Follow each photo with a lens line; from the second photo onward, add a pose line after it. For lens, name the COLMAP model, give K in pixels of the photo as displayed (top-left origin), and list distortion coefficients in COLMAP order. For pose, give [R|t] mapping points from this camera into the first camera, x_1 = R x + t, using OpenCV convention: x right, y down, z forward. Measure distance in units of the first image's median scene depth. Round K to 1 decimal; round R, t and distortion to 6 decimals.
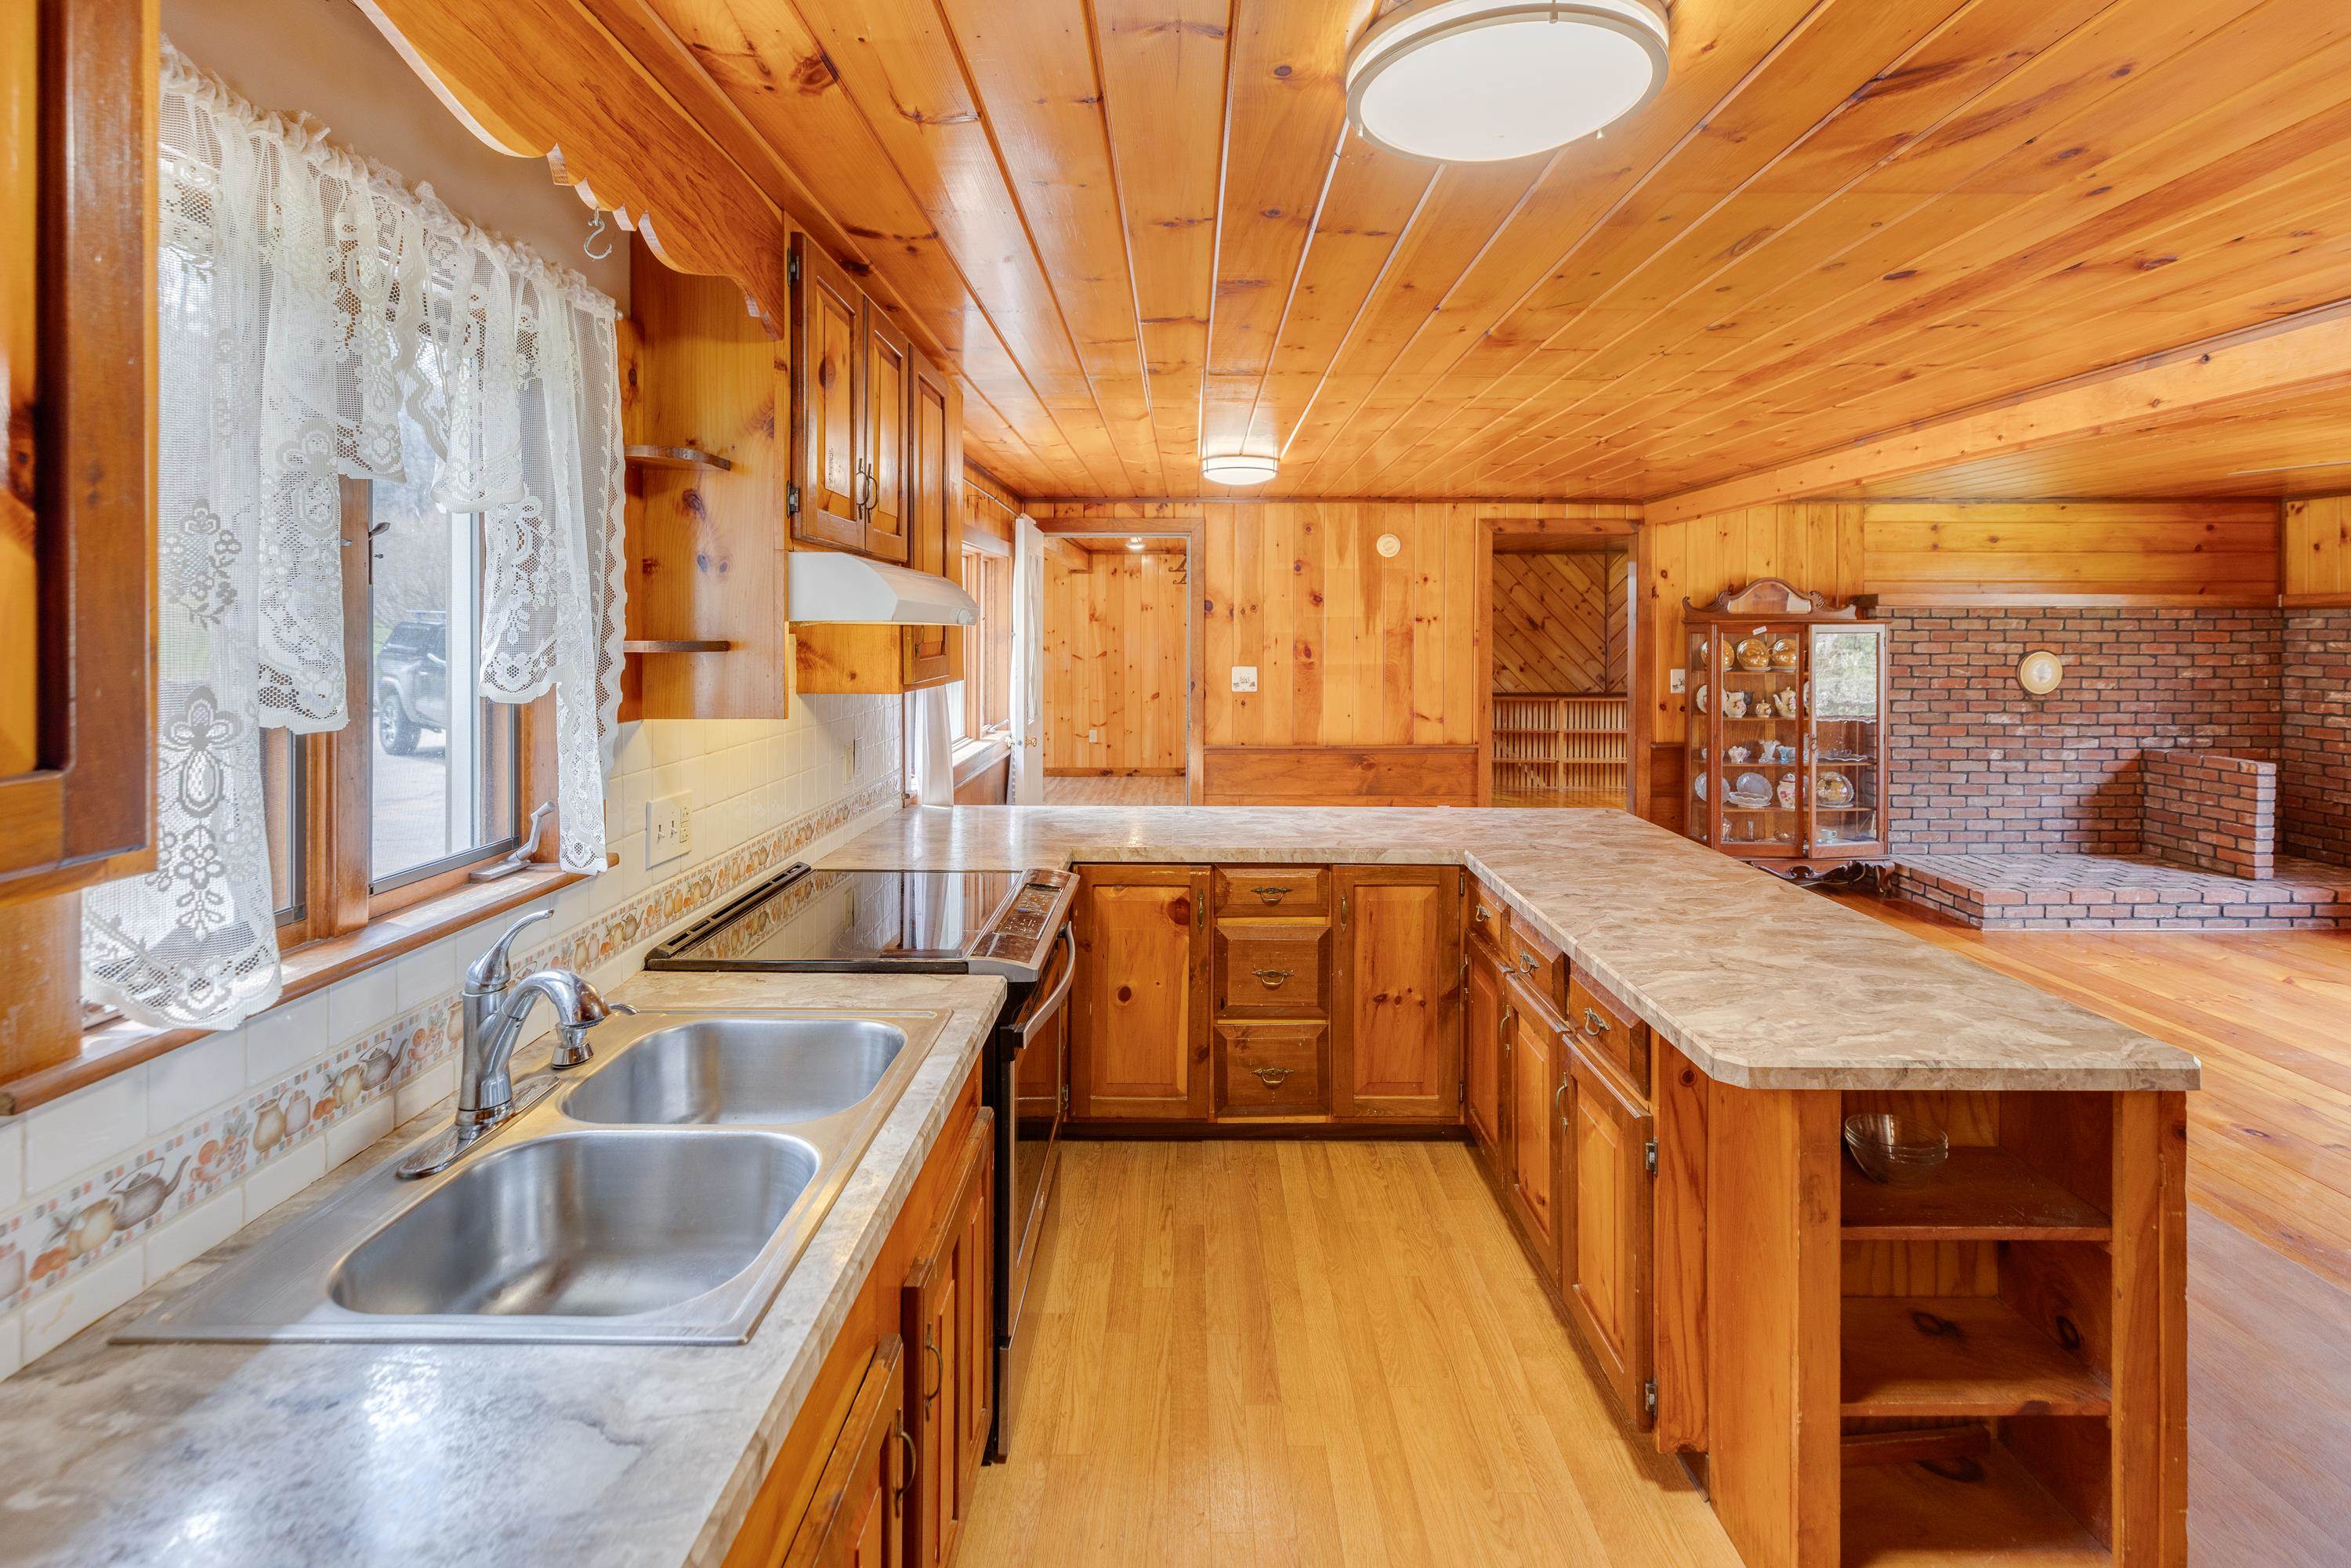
lens RADIAL K [[1119.4, 0, 1176.3], [0, 1119.4, 629.8], [0, 0, 1]] dist [0.004054, -0.000012]
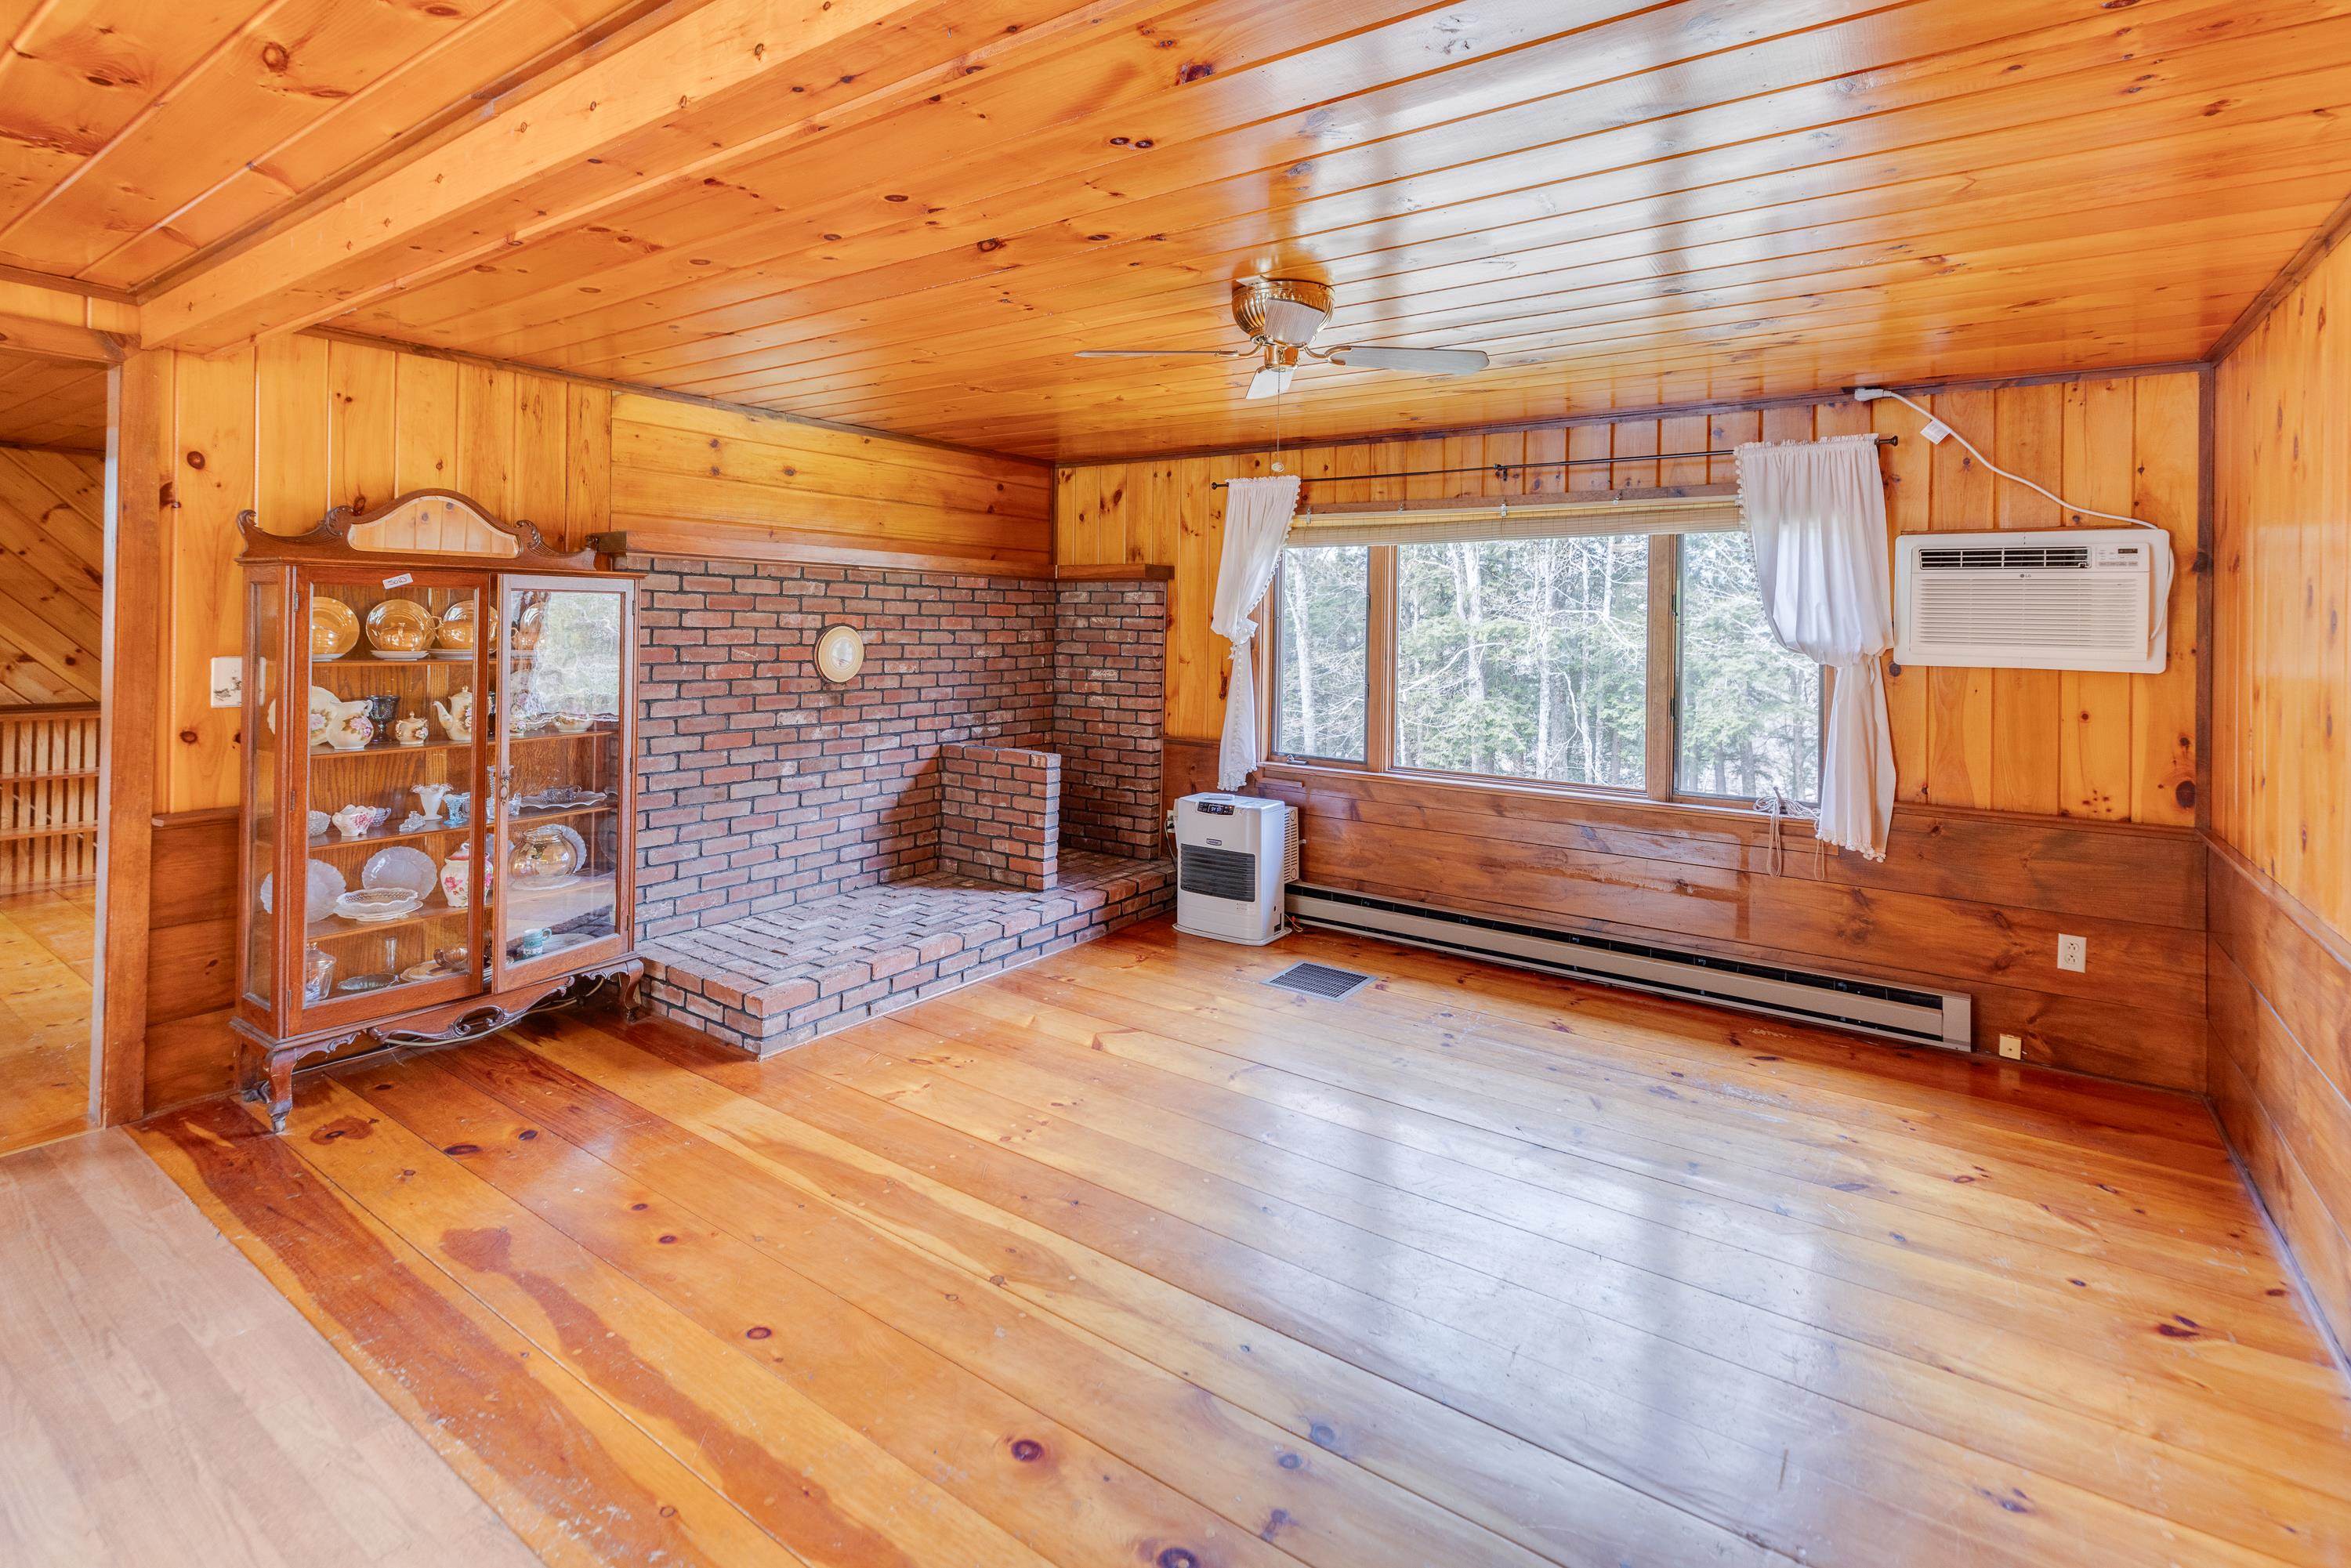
lens RADIAL K [[1119.4, 0, 1176.3], [0, 1119.4, 629.8], [0, 0, 1]] dist [0.004054, -0.000012]
pose [[0.584309, 0.002824, 0.811527, 0.293362], [-0.013434, 0.999891, 0.006194, 0.014445], [-0.811420, -0.014521, 0.584283, 0.380207]]
